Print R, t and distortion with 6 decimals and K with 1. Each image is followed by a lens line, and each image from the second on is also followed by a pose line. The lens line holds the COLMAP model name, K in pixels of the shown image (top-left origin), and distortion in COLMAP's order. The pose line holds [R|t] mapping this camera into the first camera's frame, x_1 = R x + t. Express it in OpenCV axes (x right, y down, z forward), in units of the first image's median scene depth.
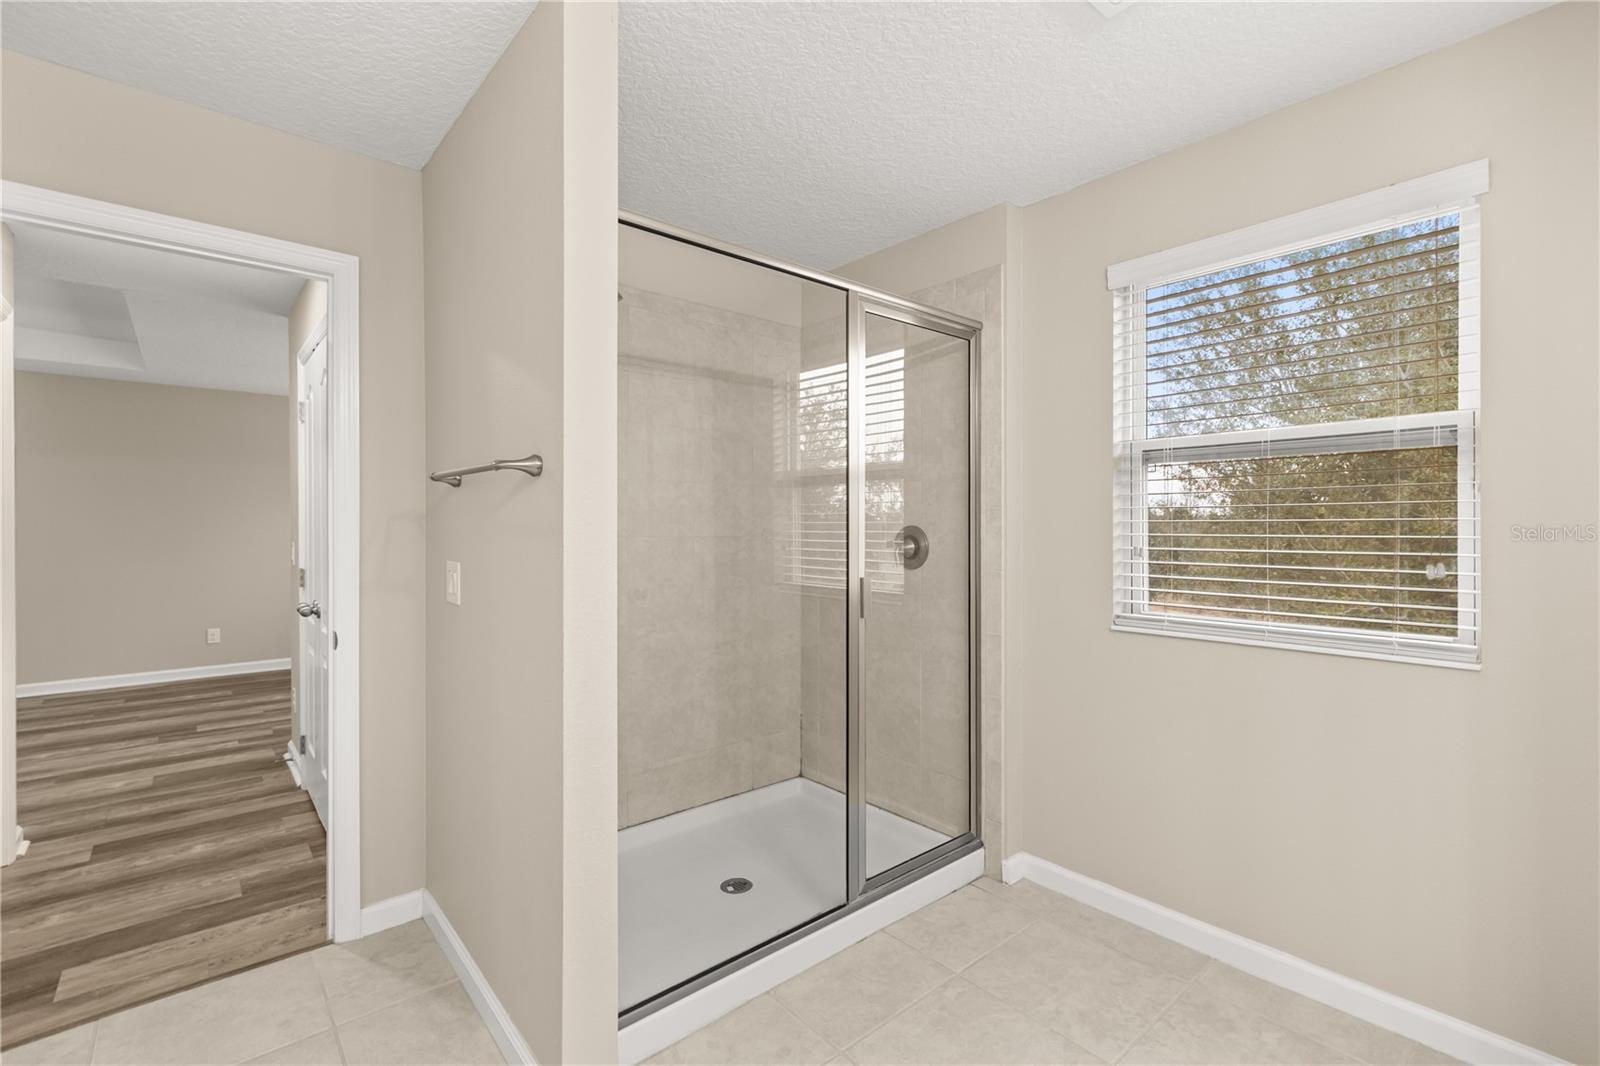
lens RADIAL K [[712.3, 0, 800.0], [0, 712.3, 533.0], [0, 0, 1]] dist [-0.000355, -0.000032]
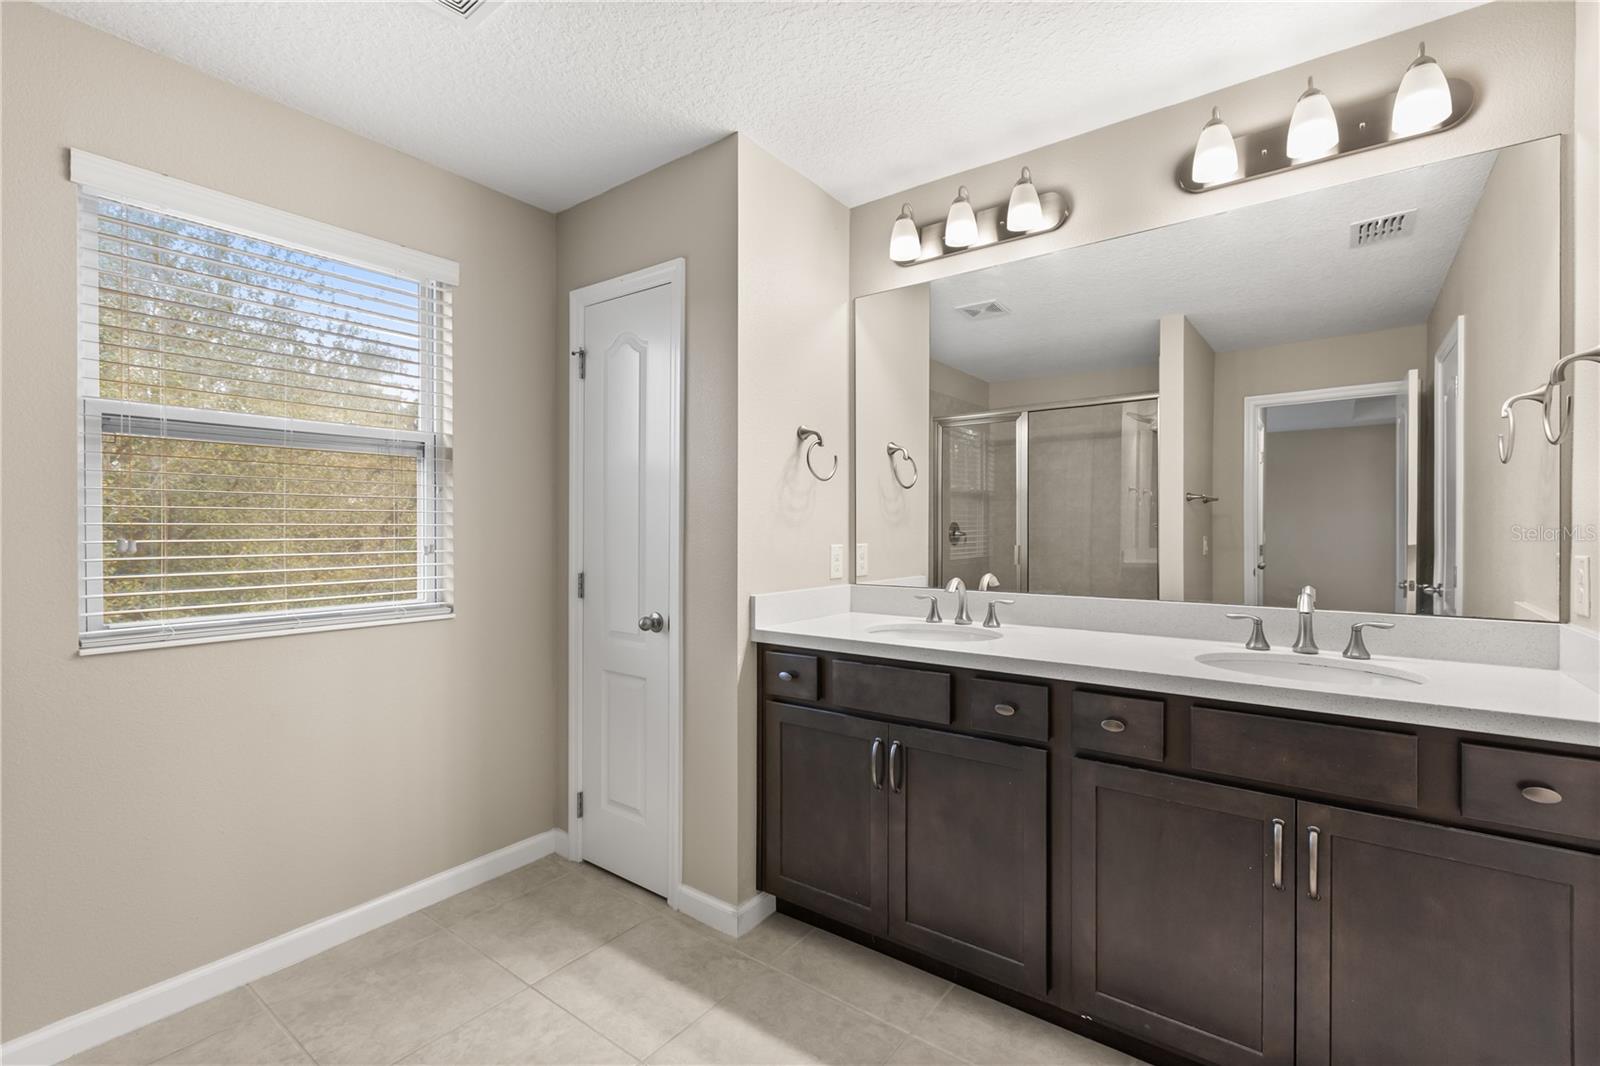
lens RADIAL K [[712.3, 0, 800.0], [0, 712.3, 533.0], [0, 0, 1]] dist [-0.000355, -0.000032]
pose [[-0.214729, -0.018935, 0.976490, -0.436636], [-0.004406, 0.999821, 0.018419, -0.004562], [-0.976664, -0.000348, -0.214773, 0.475192]]
